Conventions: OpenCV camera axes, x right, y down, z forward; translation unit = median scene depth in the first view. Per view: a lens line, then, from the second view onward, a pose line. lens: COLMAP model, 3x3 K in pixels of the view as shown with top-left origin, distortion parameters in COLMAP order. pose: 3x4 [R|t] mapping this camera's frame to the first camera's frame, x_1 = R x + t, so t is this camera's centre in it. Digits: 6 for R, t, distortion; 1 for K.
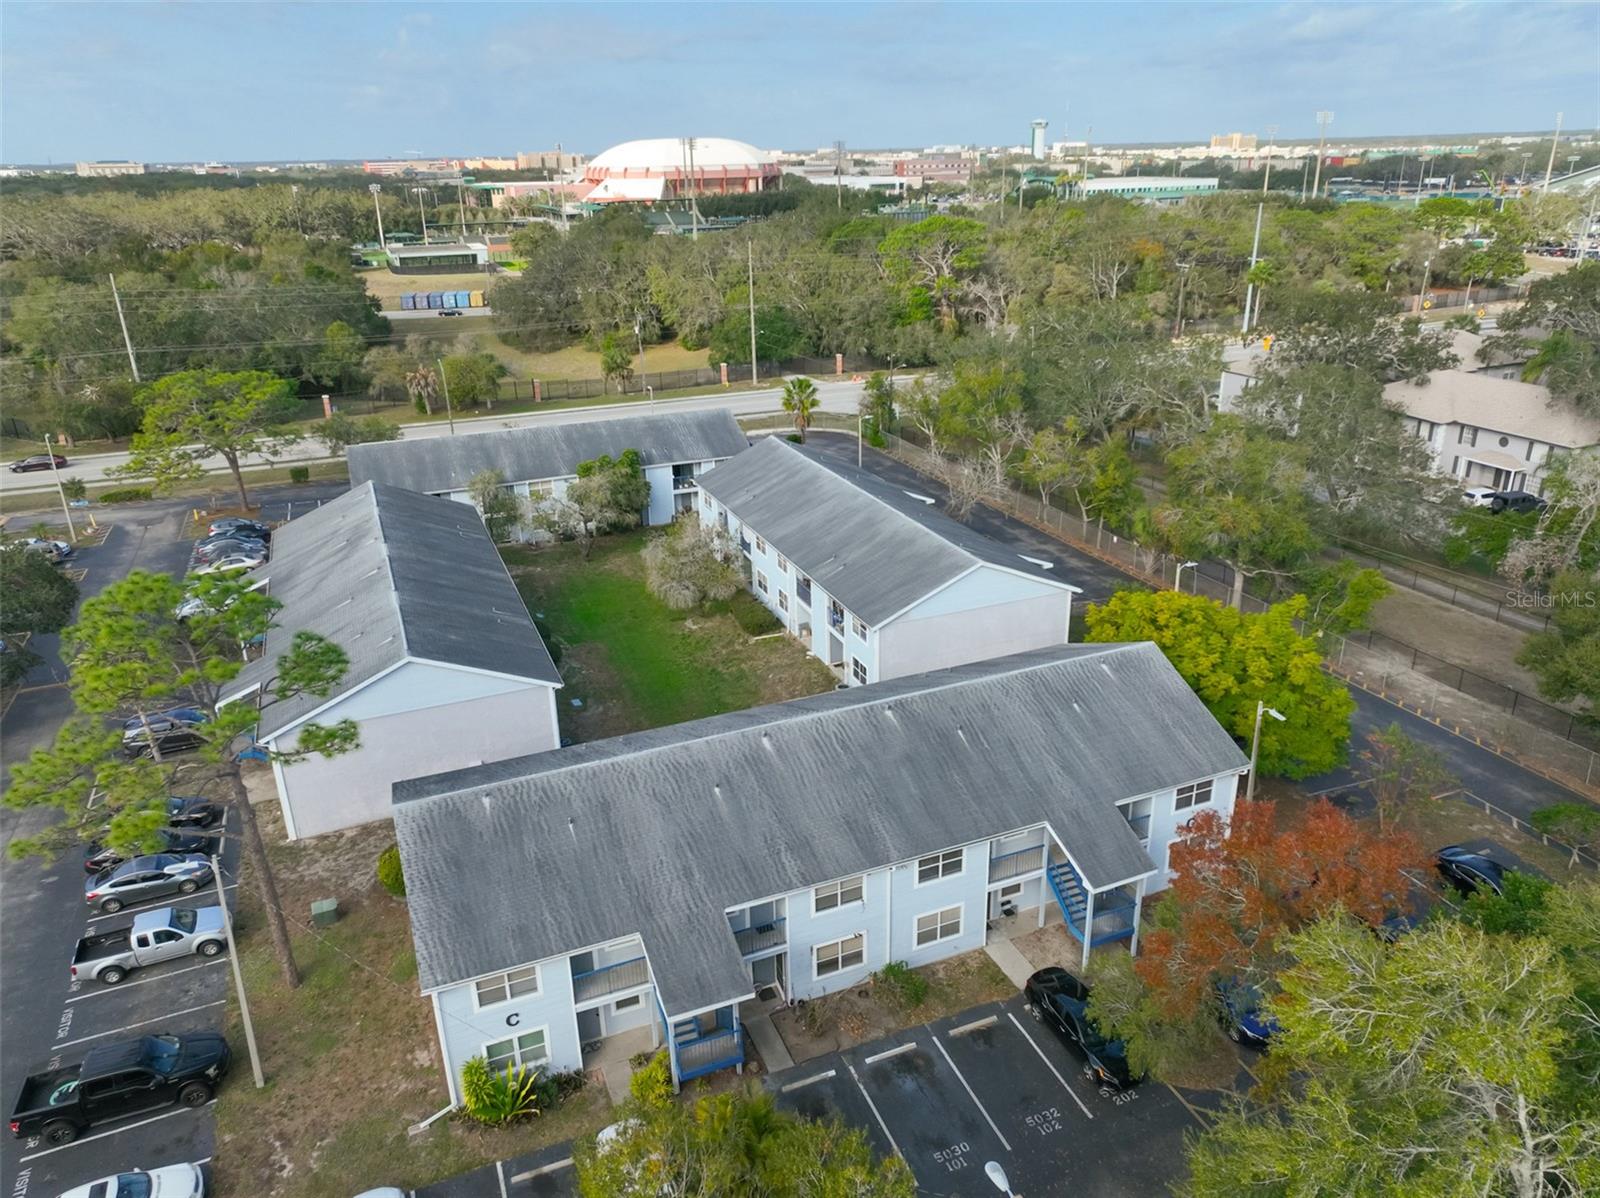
lens RADIAL K [[1114.8, 0, 799.3], [0, 1114.8, 602.2], [0, 0, 1]] dist [0.000500, 0.015084]
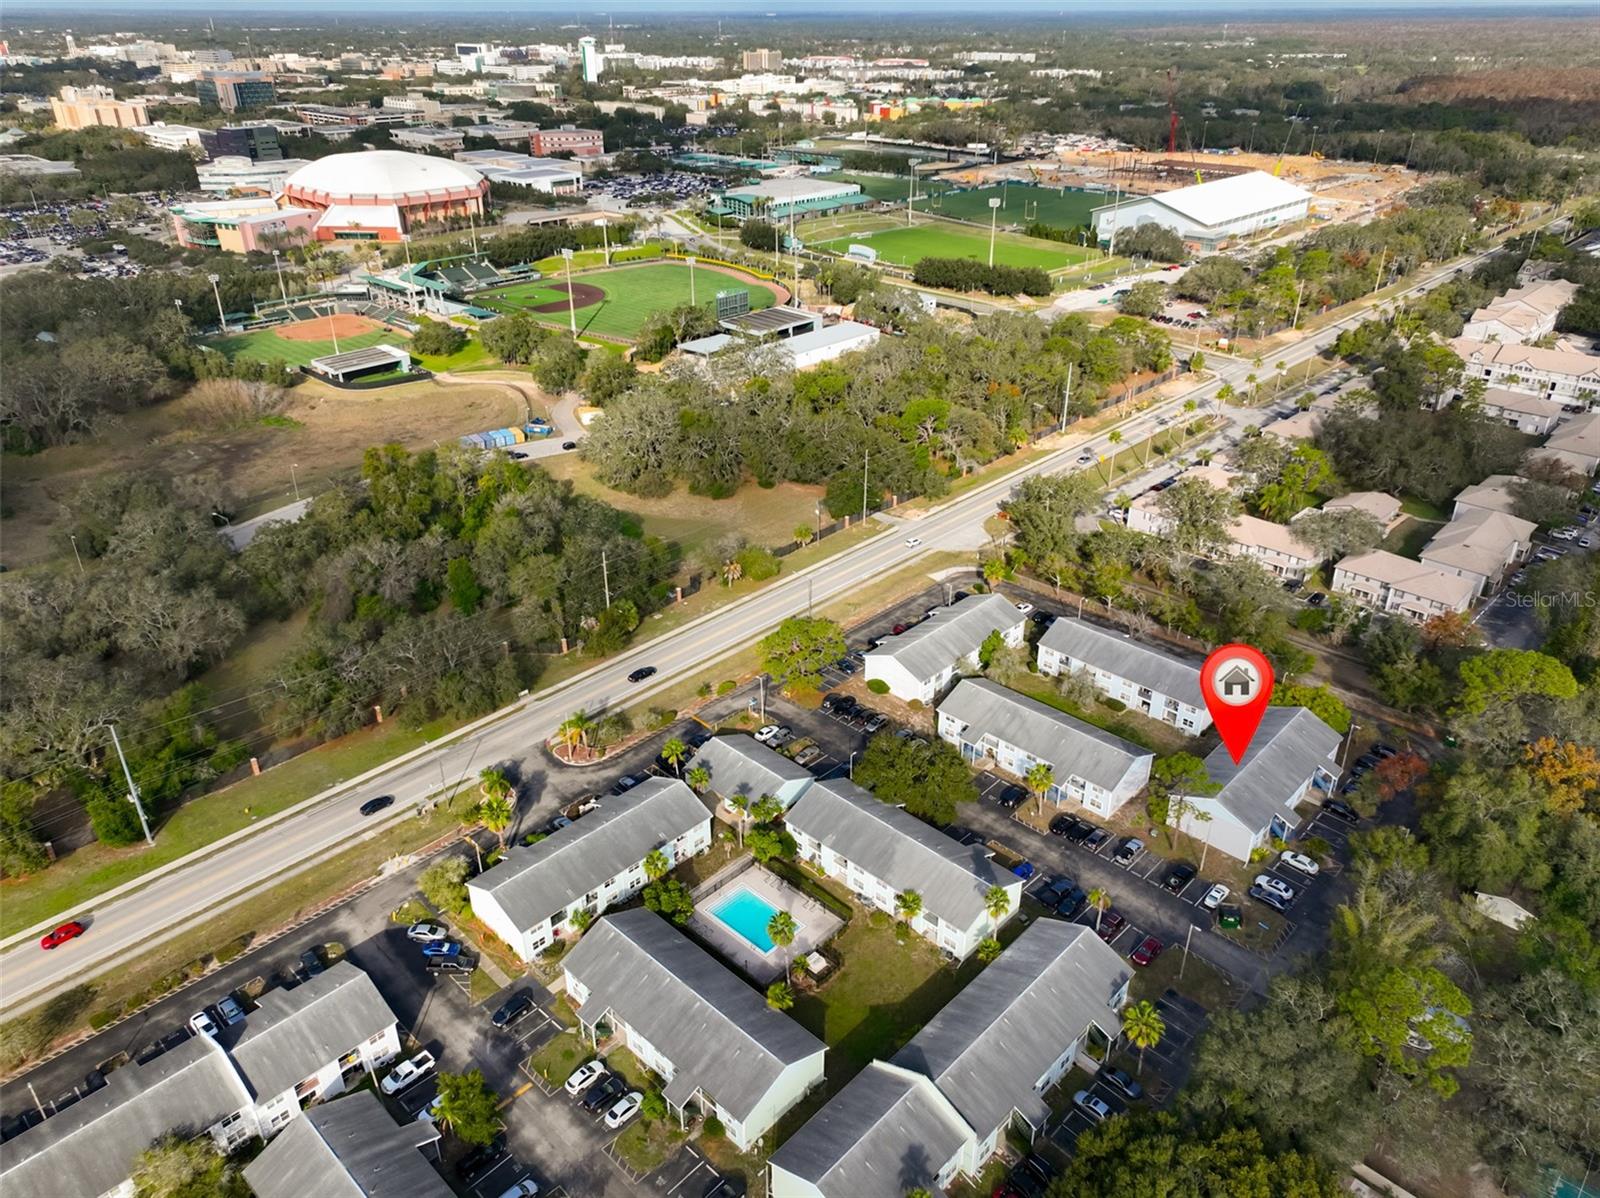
lens RADIAL K [[1114.8, 0, 804.5], [0, 1114.8, 600.0], [0, 0, 1]] dist [0.000500, 0.015084]
pose [[0.912820, -0.176425, 0.368284, -1.848693], [0.138355, 0.982133, 0.127564, -0.754081], [-0.384210, -0.065490, 0.920920, -1.275373]]
